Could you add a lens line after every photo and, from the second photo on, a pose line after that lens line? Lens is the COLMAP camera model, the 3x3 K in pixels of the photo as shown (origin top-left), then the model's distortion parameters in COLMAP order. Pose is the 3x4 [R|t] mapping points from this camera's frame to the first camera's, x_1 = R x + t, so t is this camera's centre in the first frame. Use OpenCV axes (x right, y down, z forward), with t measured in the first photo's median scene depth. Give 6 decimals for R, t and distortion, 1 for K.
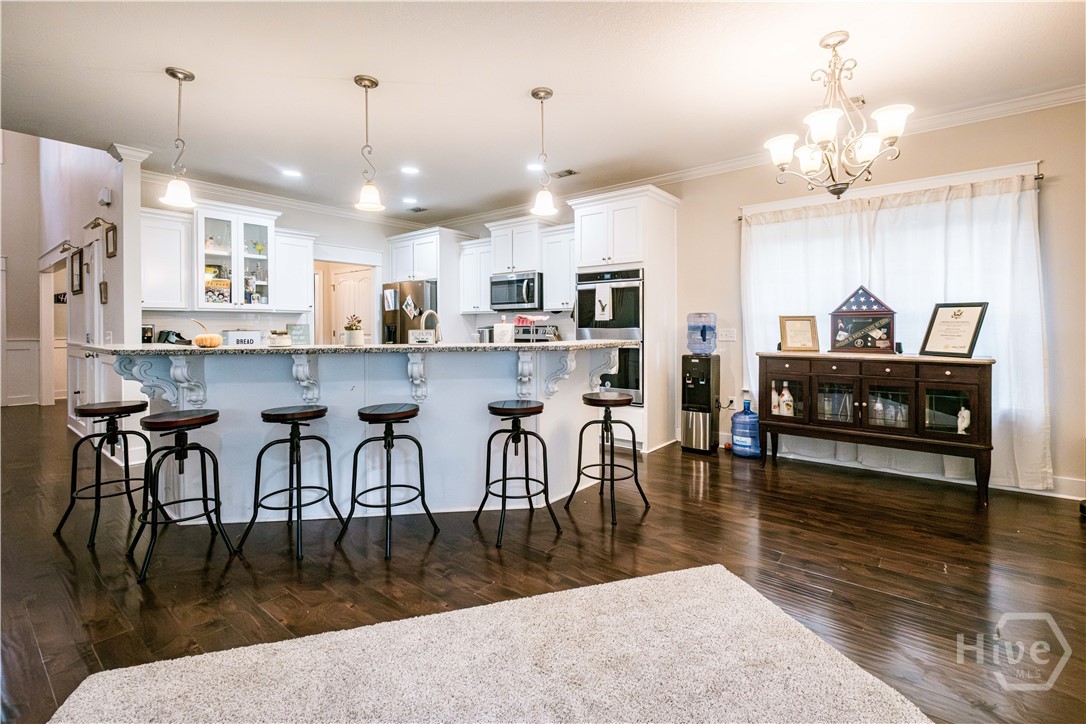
lens RADIAL K [[492.0, 0, 539.8], [0, 492.0, 336.4], [0, 0, 1]] dist [0.002042, -0.000103]
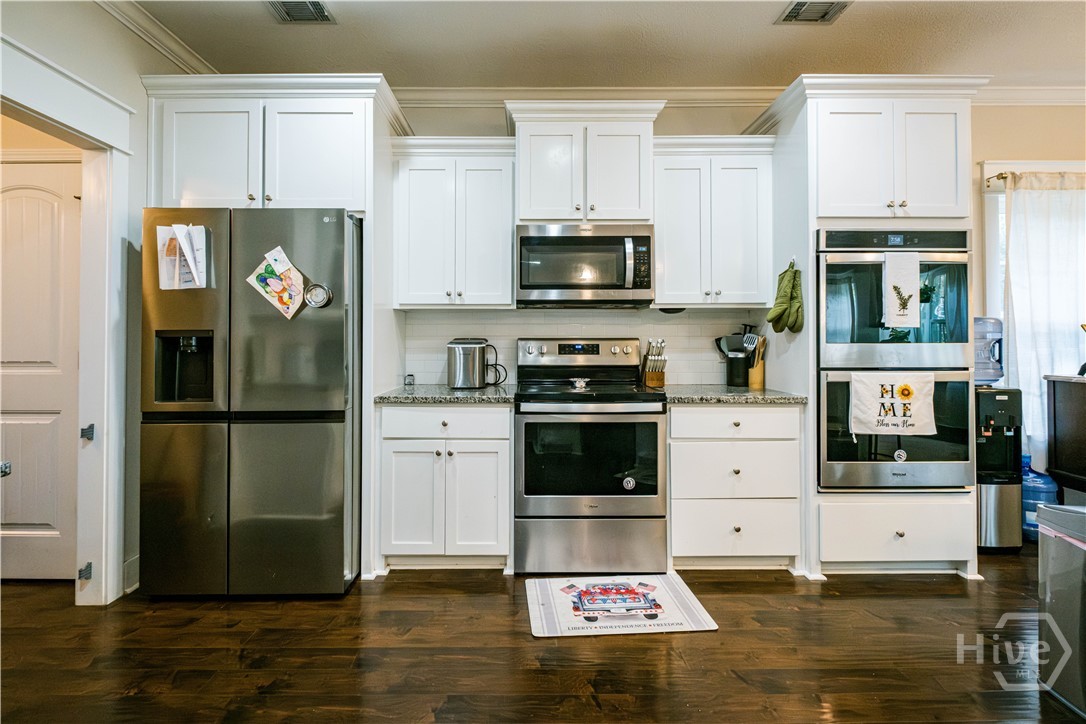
lens RADIAL K [[492.0, 0, 539.8], [0, 492.0, 336.4], [0, 0, 1]] dist [0.002042, -0.000103]
pose [[0.774062, 0.005329, 0.633088, -0.460771], [0.010888, 0.999705, -0.021728, -0.016552], [-0.633016, 0.023712, 0.773775, 0.837812]]
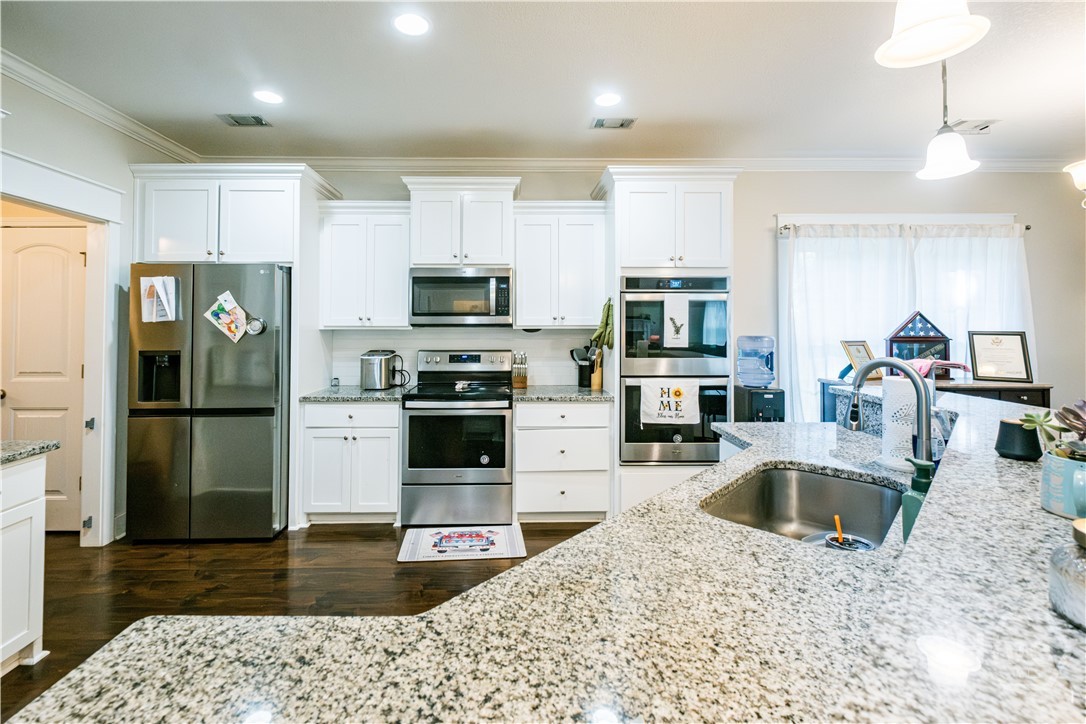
lens RADIAL K [[496.1, 0, 529.2], [0, 496.1, 321.2], [0, 0, 1]] dist [0.003151, 0.000212]
pose [[0.766184, 0.010867, 0.642529, -0.474617], [0.011282, 0.999475, -0.030358, -0.049338], [-0.642522, 0.030509, 0.765660, 0.589638]]
